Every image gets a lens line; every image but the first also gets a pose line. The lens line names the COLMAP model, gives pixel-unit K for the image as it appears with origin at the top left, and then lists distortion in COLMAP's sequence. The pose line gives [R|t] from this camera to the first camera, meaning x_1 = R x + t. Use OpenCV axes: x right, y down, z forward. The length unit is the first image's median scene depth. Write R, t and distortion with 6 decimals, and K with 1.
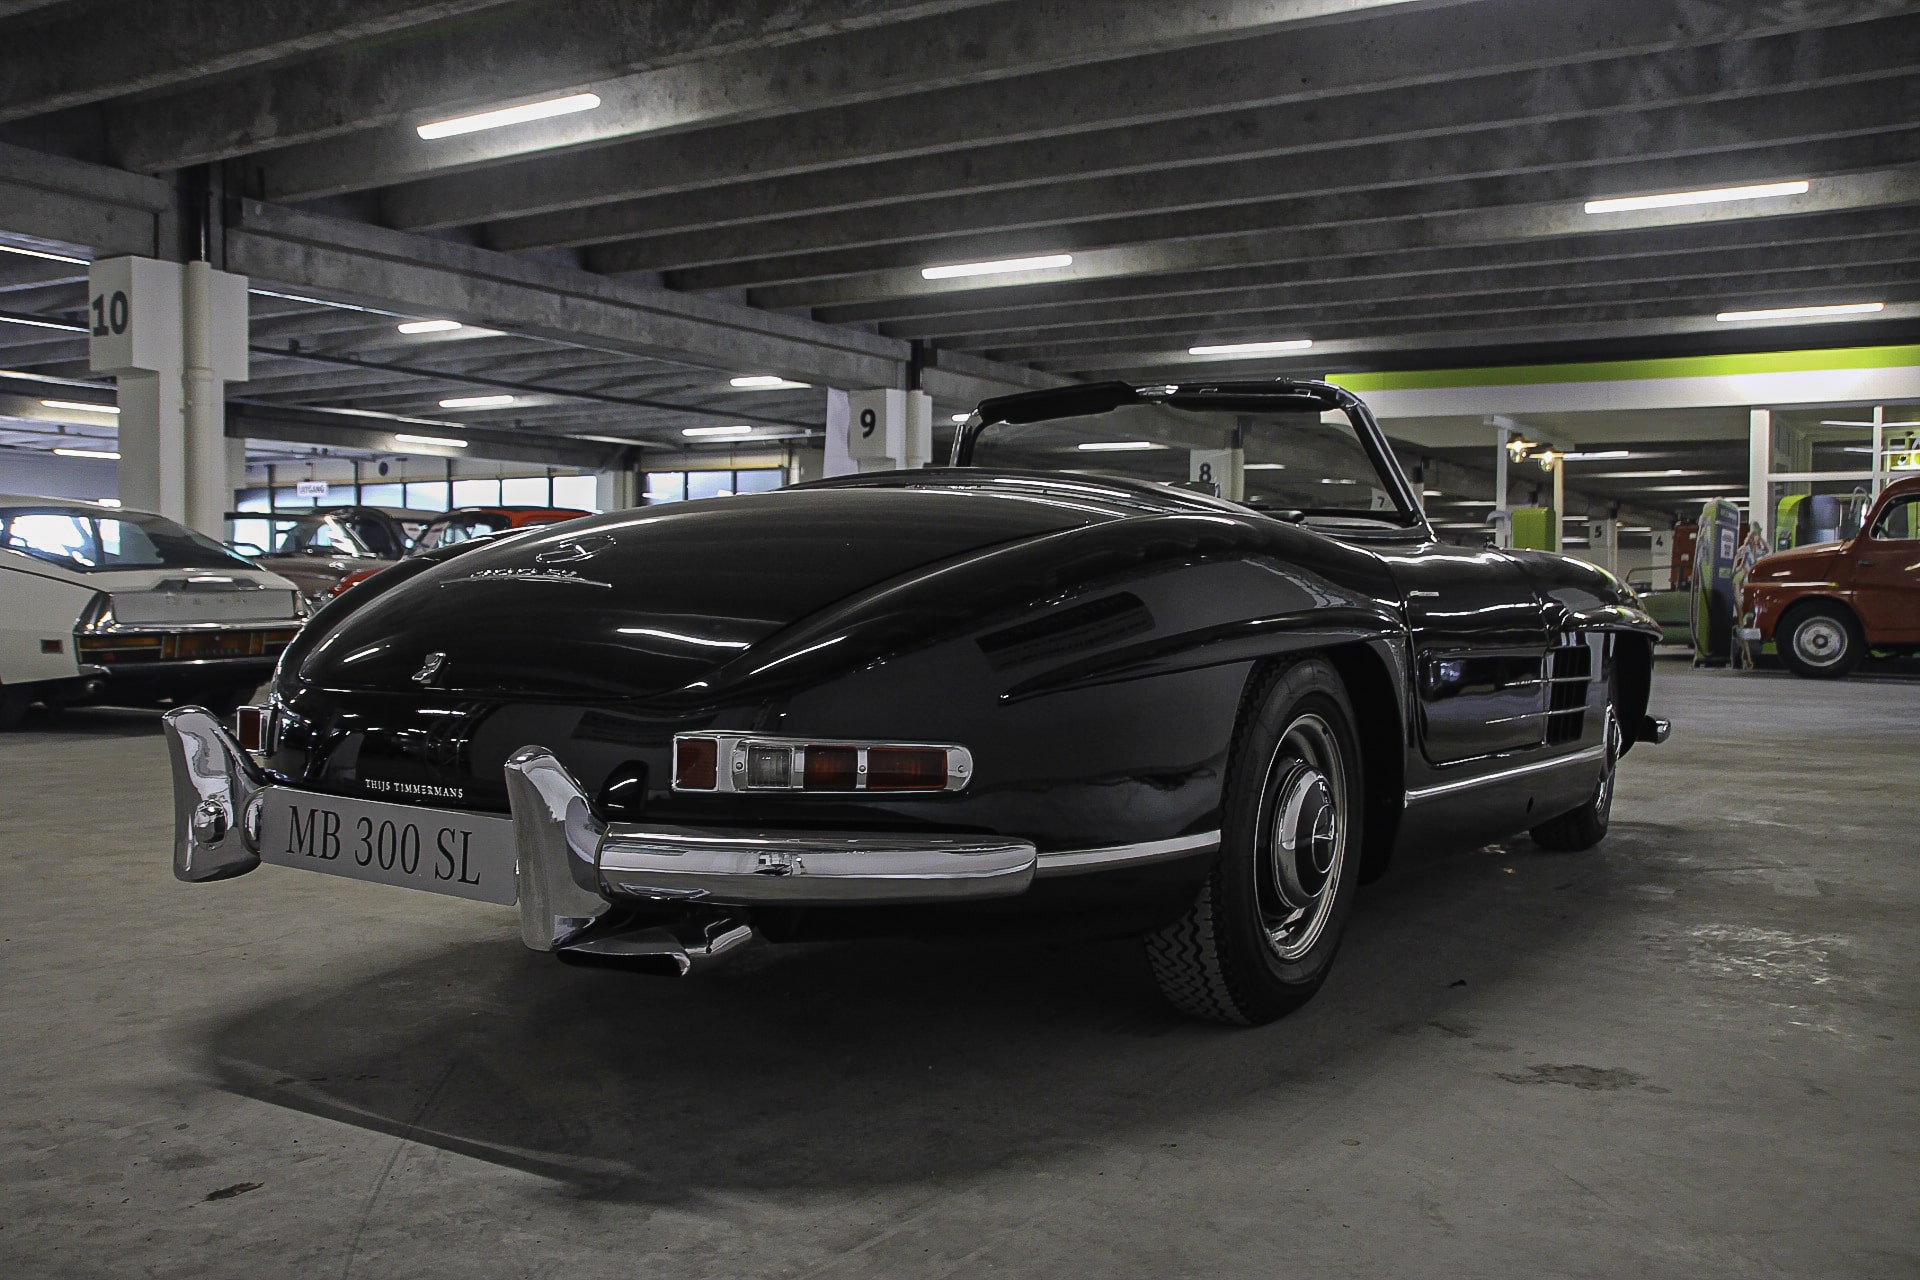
lens RADIAL K [[1876.0, 0, 960.0], [0, 1876.0, 640.0], [0, 0, 1]] dist [-0.153254, 0.279624]
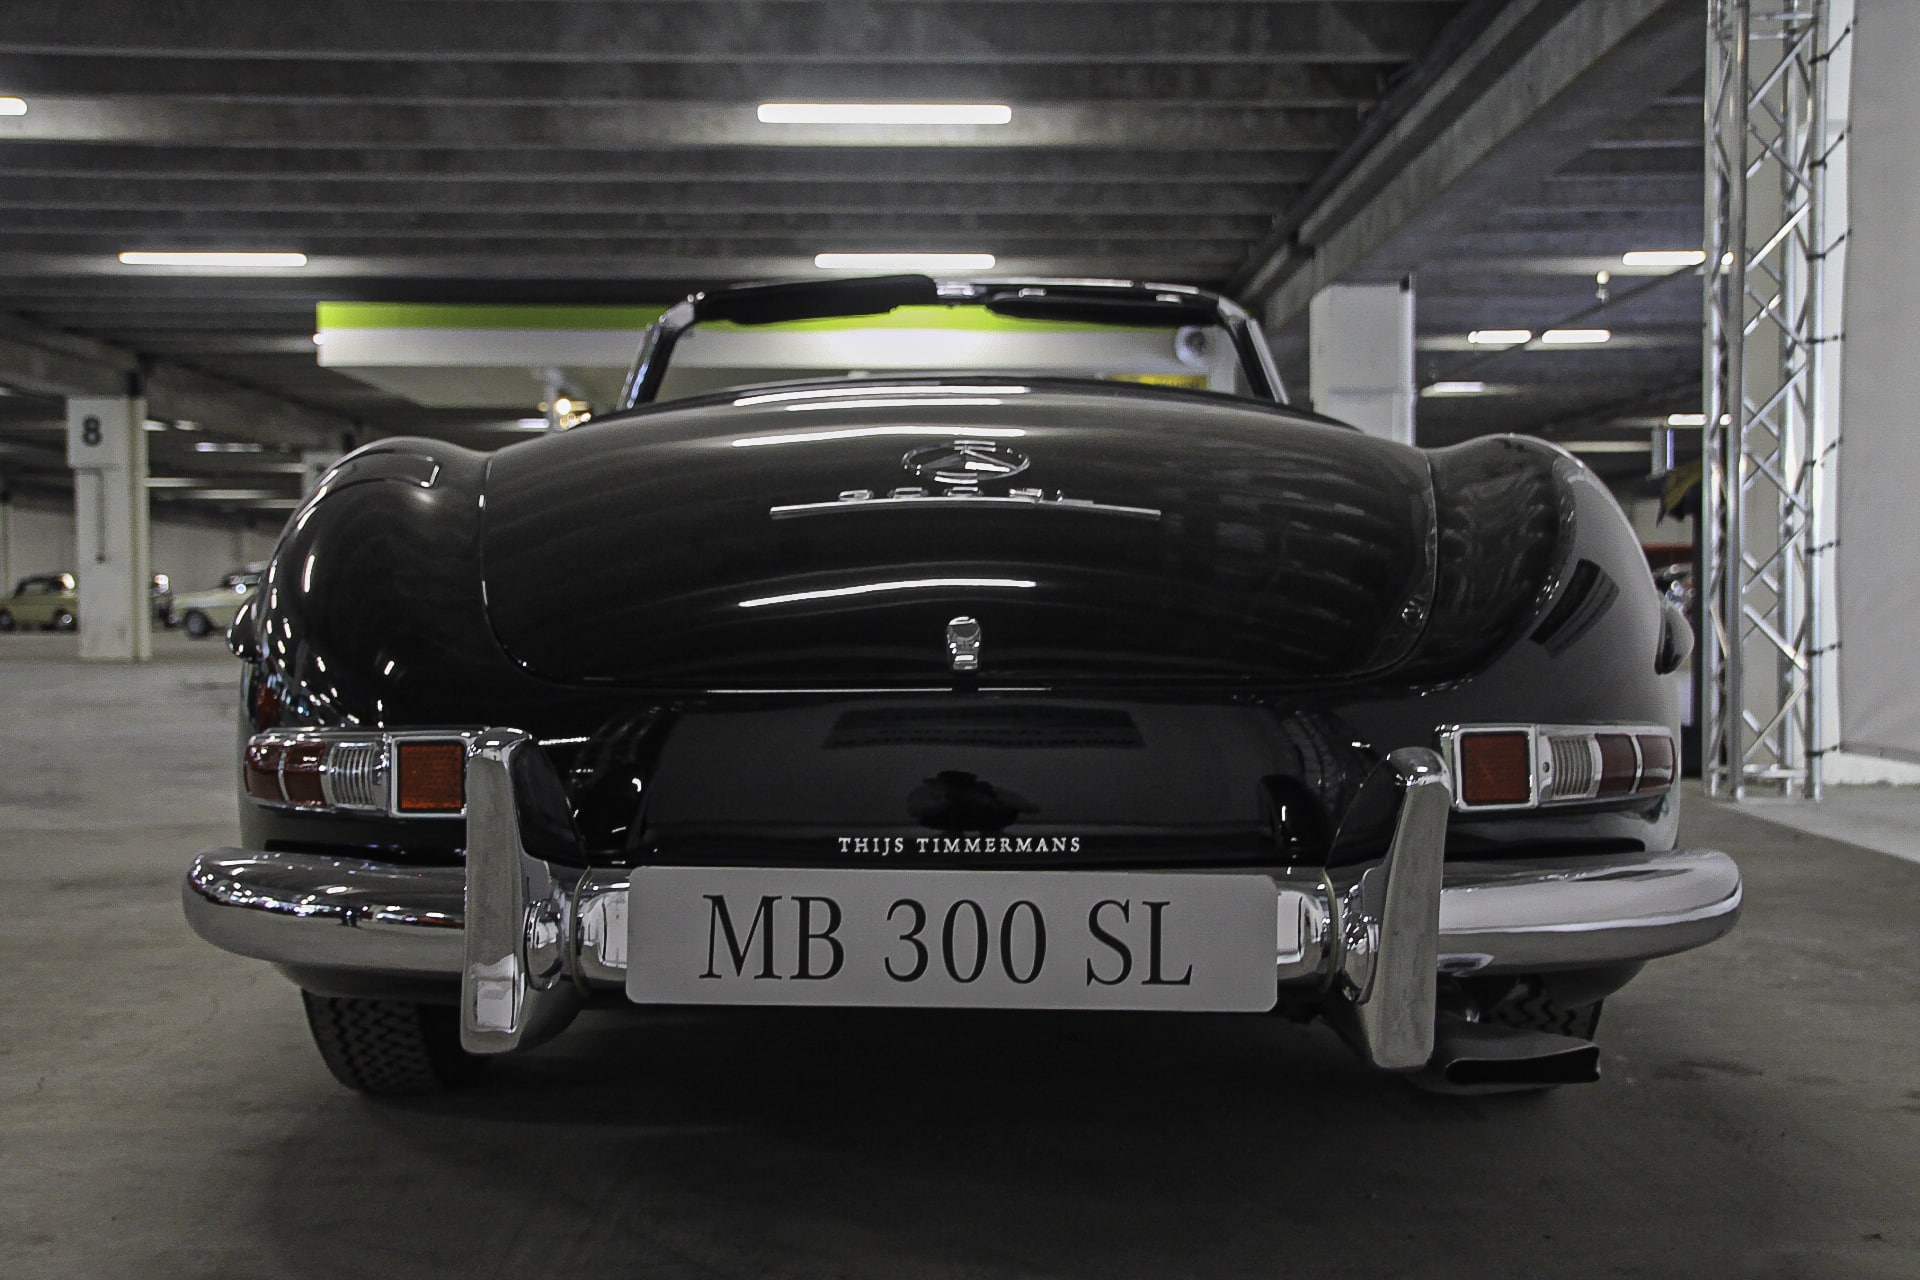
lens RADIAL K [[2346.5, 0, 960.0], [0, 2346.5, 640.0], [0, 0, 1]] dist [0.076095, 0.071967]
pose [[0.829928, -0.018266, 0.557571, -0.168182], [0.023735, 0.999715, -0.002577, 0.003456], [-0.557365, 0.015372, 0.830125, 0.084131]]
